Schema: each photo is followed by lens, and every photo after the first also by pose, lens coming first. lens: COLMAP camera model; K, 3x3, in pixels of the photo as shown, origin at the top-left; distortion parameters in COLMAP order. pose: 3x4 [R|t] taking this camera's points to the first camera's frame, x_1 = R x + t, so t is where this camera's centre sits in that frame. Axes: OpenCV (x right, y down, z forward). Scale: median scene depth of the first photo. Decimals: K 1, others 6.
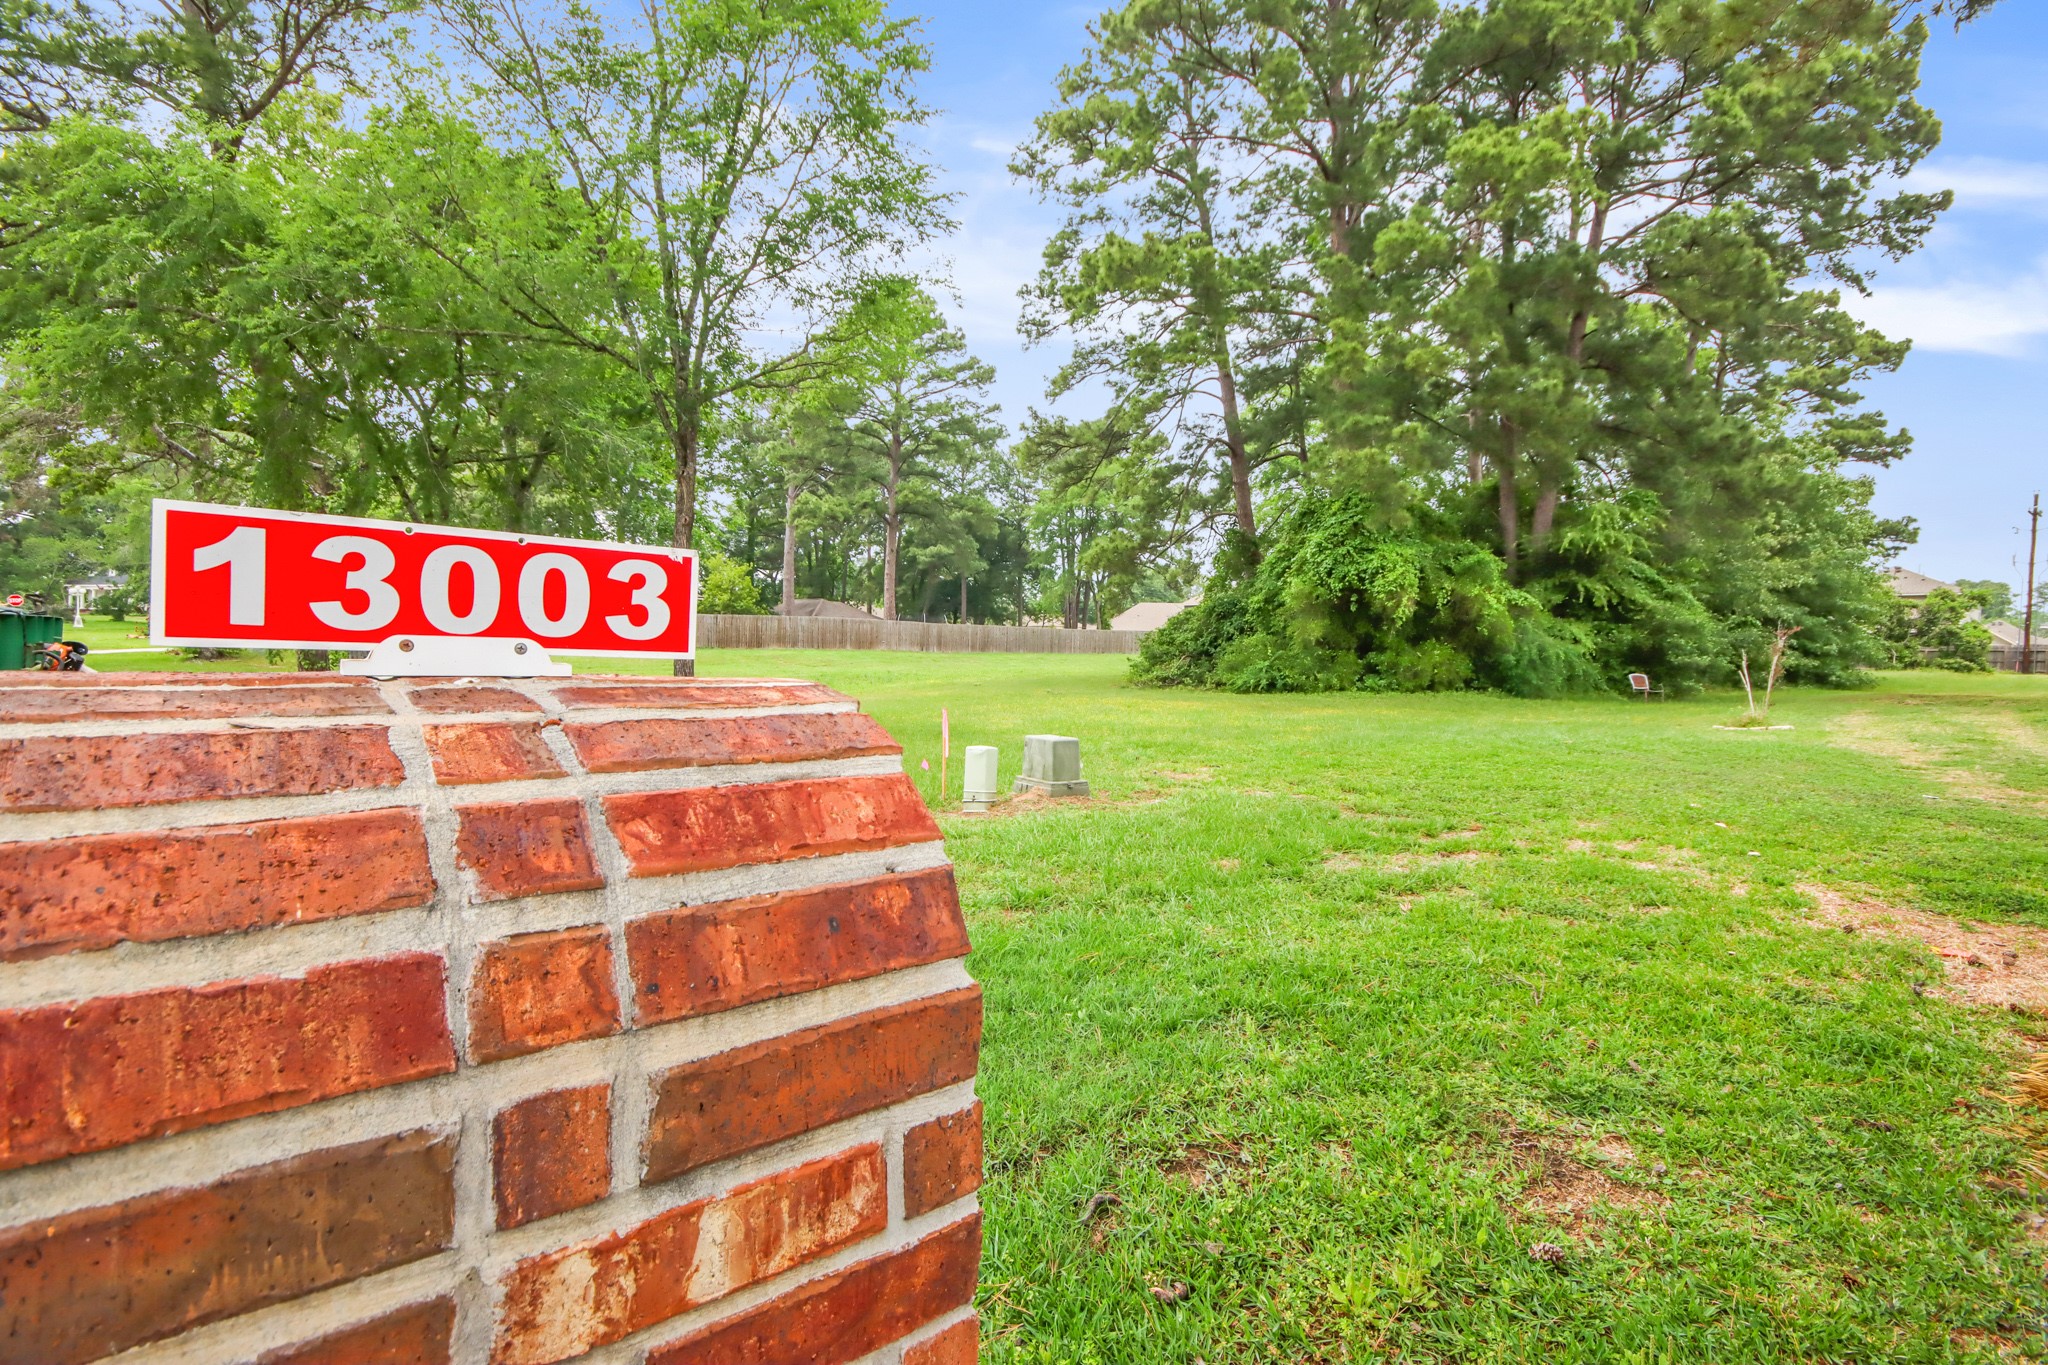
lens RADIAL K [[1047.9, 0, 1024.0], [0, 1047.9, 682.5], [0, 0, 1]] dist [0.000812, 0.000203]
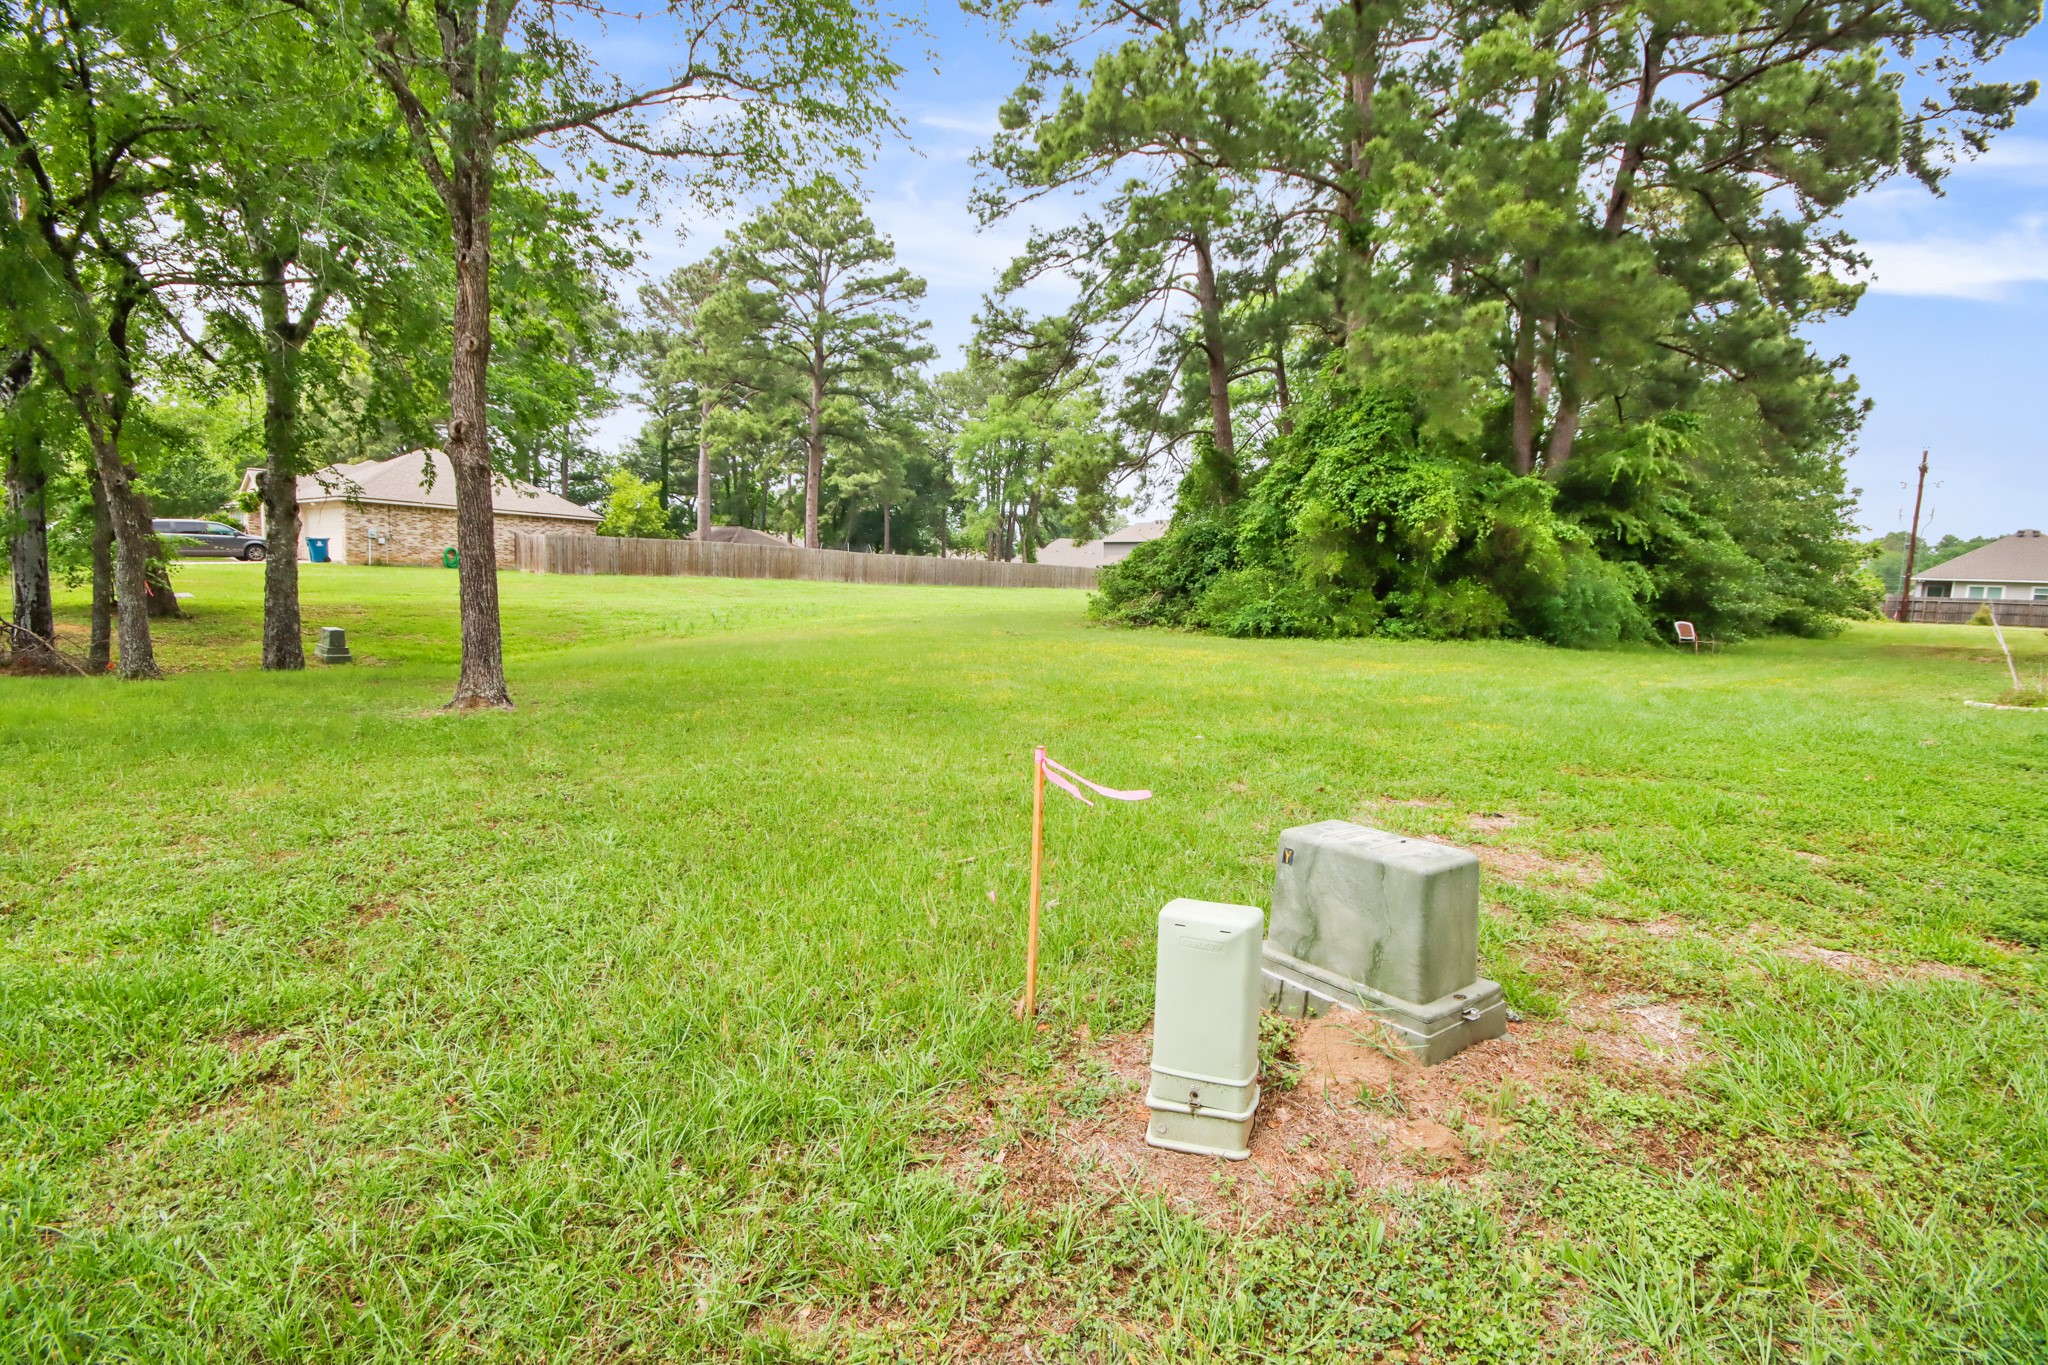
lens RADIAL K [[956.0, 0, 1024.0], [0, 956.0, 682.5], [0, 0, 1]] dist [-0.001085, -0.001253]
pose [[0.995524, 0.008180, 0.094151, -0.028590], [-0.014879, 0.997389, 0.070668, -0.004189], [-0.093327, -0.071753, 0.993047, 0.183807]]
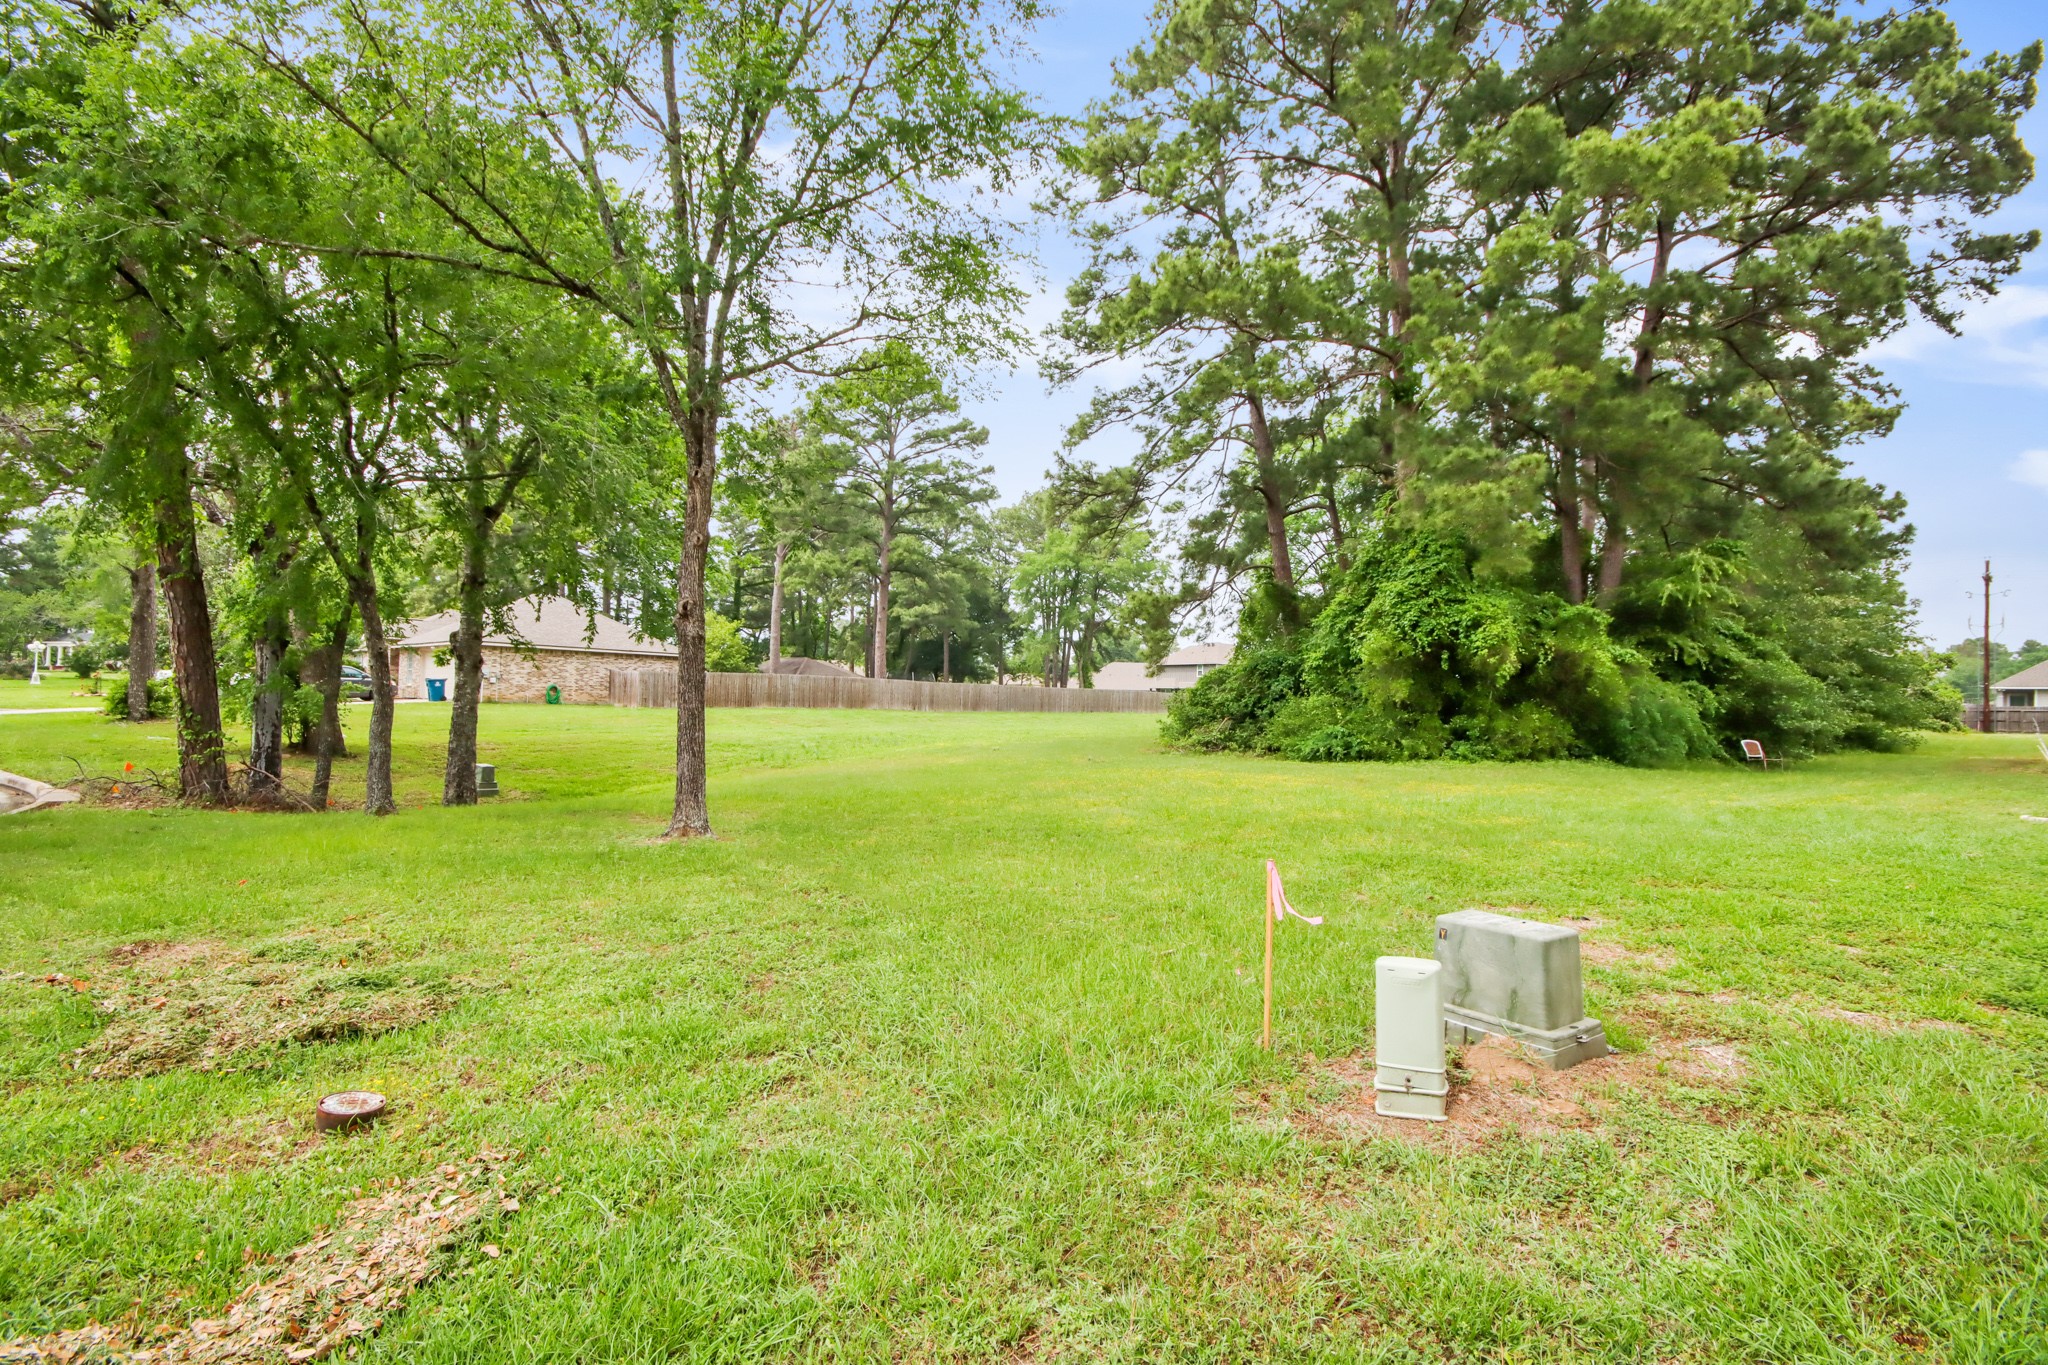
lens RADIAL K [[961.0, 0, 1019.9], [0, 961.0, 679.9], [0, 0, 1]] dist [0.000609, -0.004073]
pose [[0.999159, 0.002202, 0.040948, -0.055024], [0.000189, 0.998299, -0.058295, -0.008498], [-0.041007, 0.058253, 0.997459, 0.144038]]
